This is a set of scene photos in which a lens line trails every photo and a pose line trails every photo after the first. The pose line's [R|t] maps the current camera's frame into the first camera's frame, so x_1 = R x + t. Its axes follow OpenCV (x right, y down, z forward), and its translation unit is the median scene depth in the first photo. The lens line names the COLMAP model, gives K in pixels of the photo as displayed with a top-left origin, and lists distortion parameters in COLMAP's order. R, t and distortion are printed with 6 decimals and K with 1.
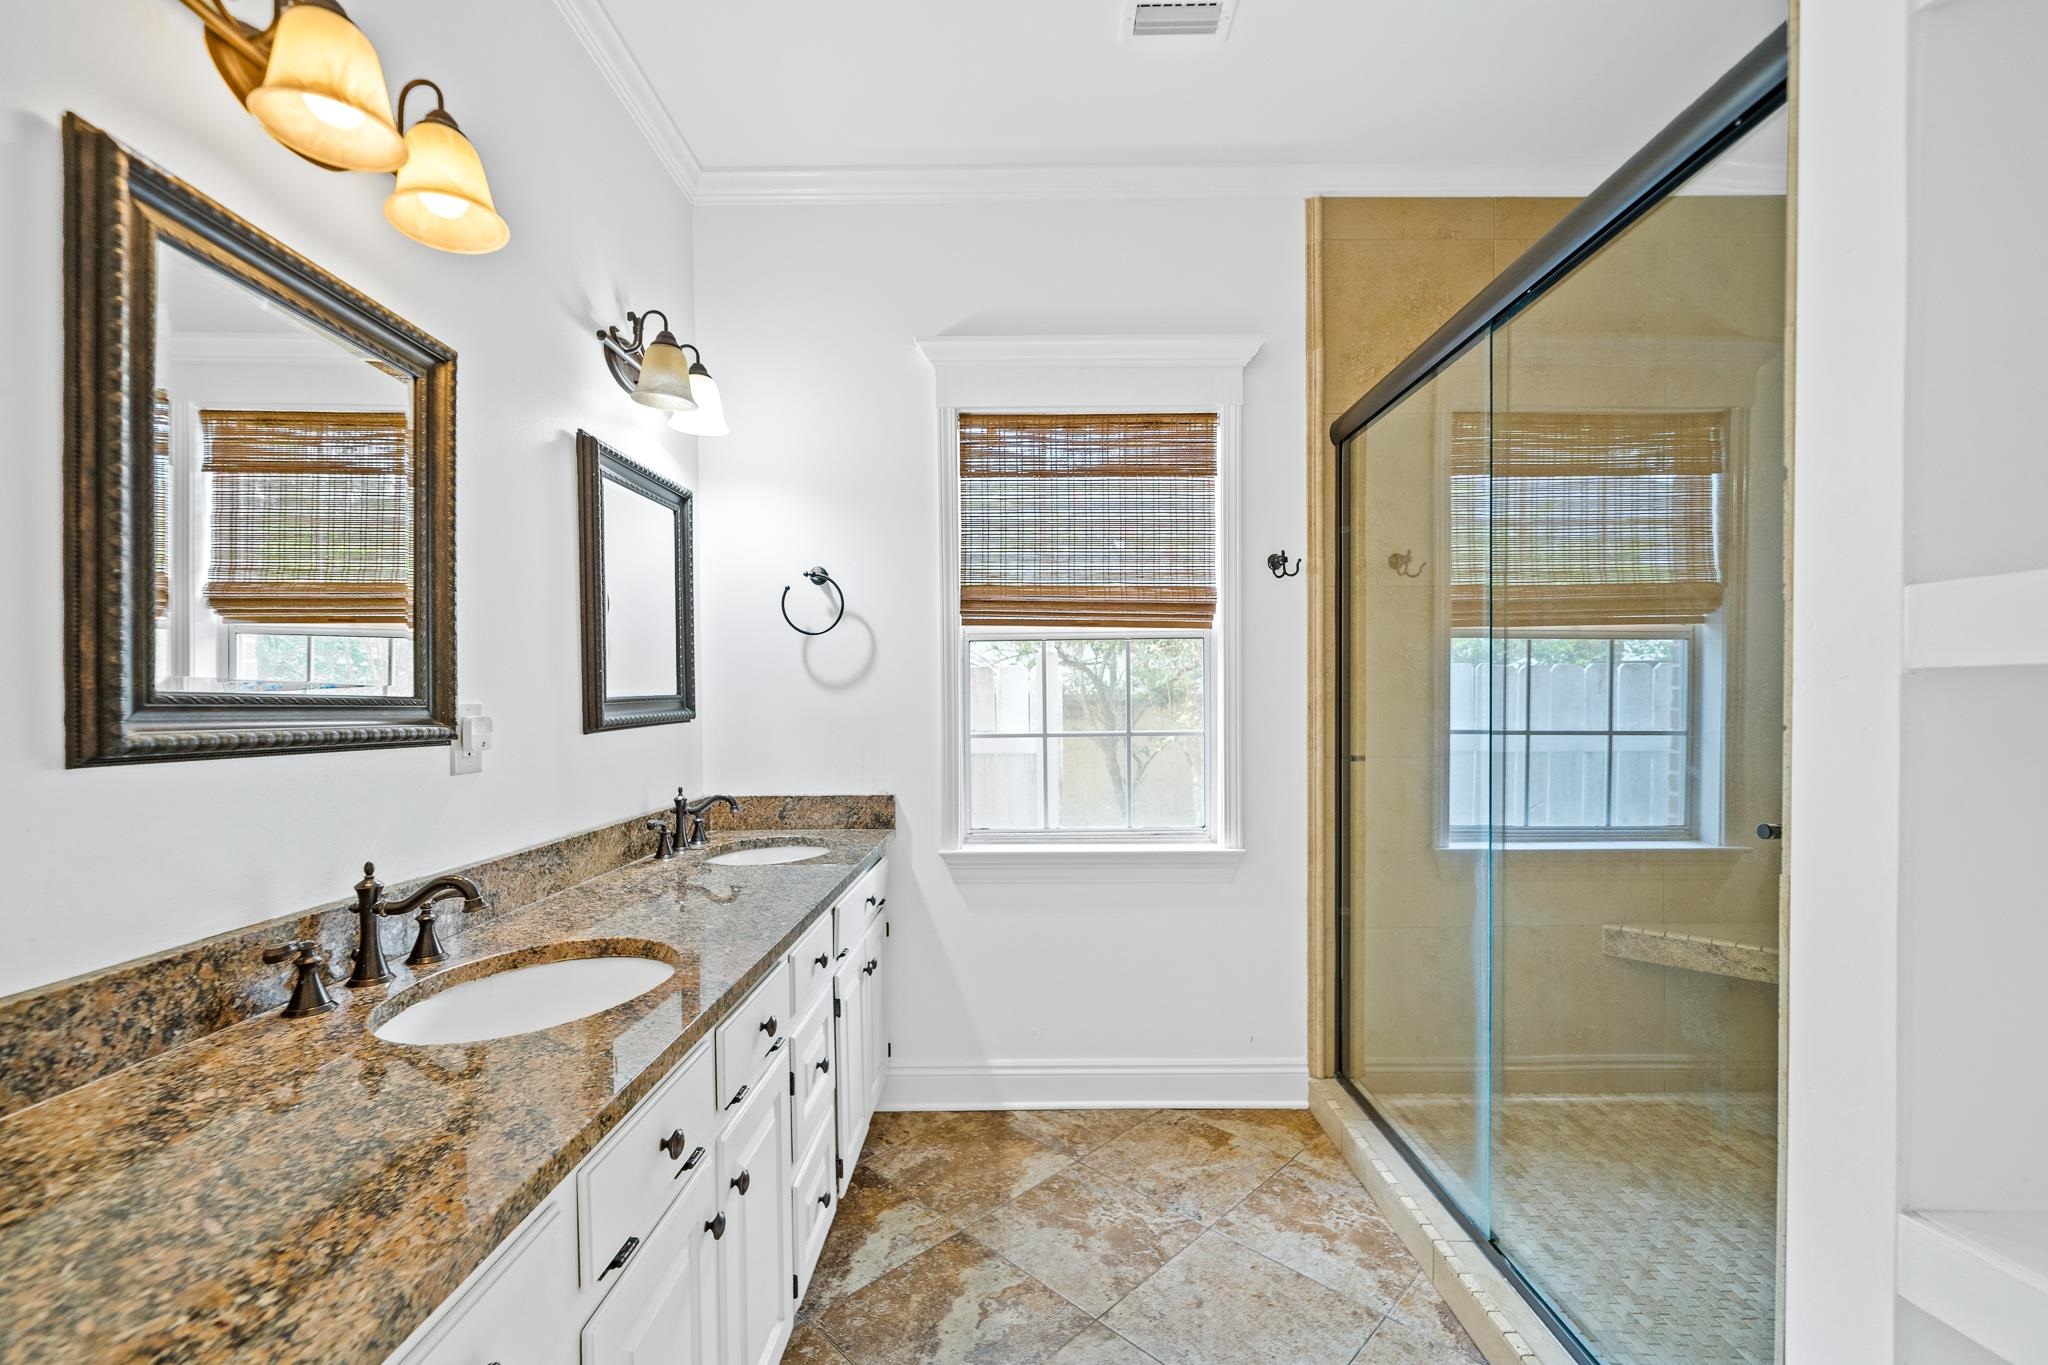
lens RADIAL K [[840.6, 0, 1024.6], [0, 840.6, 702.1], [0, 0, 1]] dist [-0.000118, -0.000387]
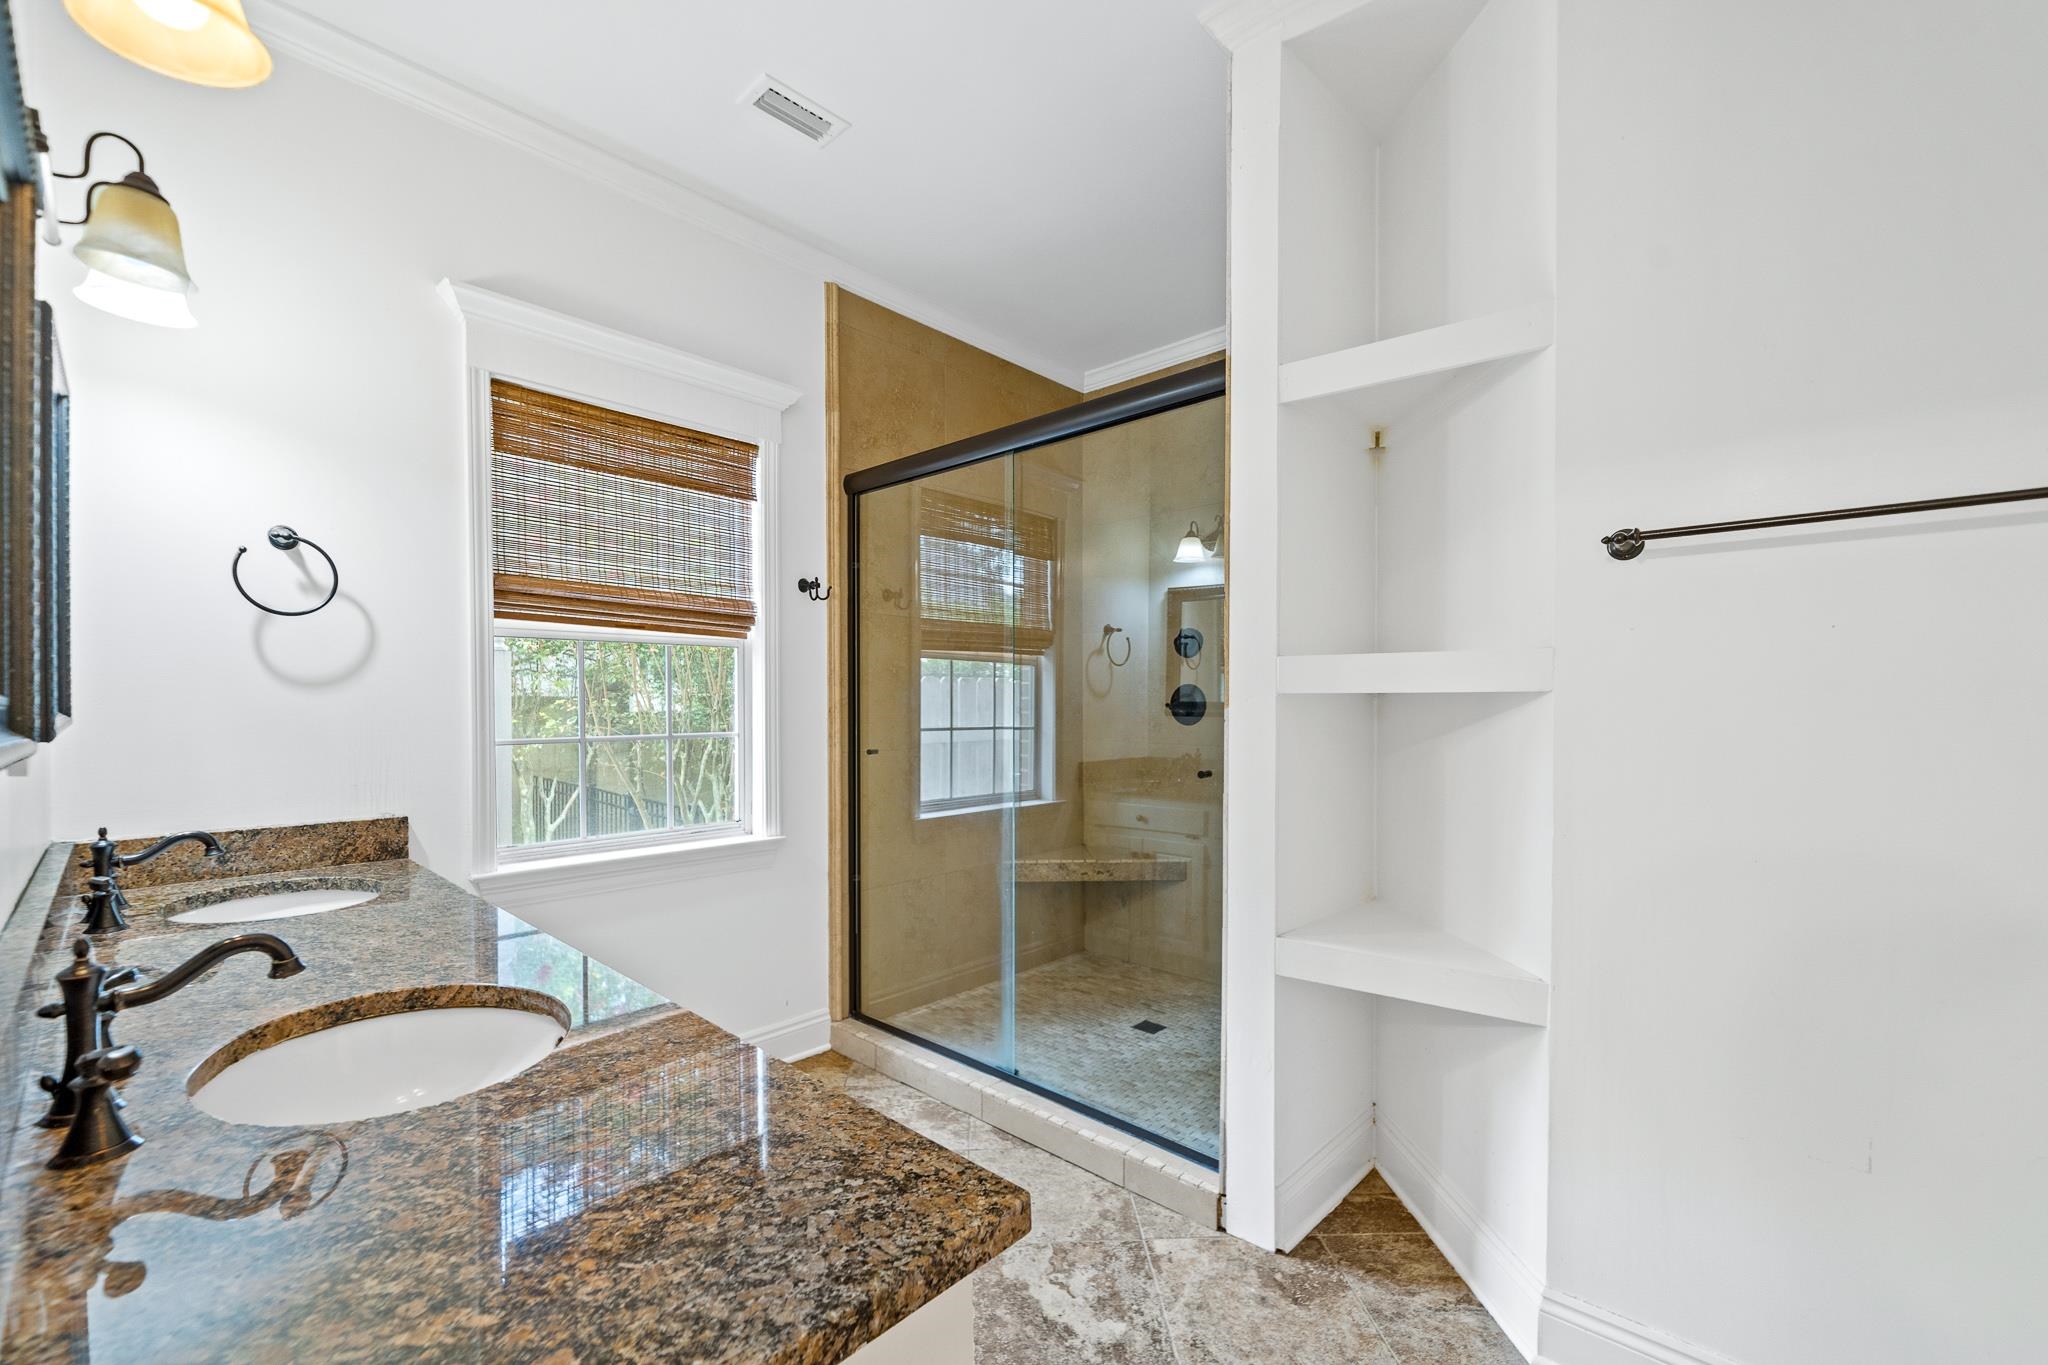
lens RADIAL K [[840.6, 0, 1022.3], [0, 840.6, 695.7], [0, 0, 1]] dist [-0.000118, -0.000387]
pose [[0.680579, 0.013191, 0.732556, -0.346319], [-0.004493, 0.999894, -0.013830, 0.000184], [-0.732661, 0.006121, 0.680566, -0.008488]]
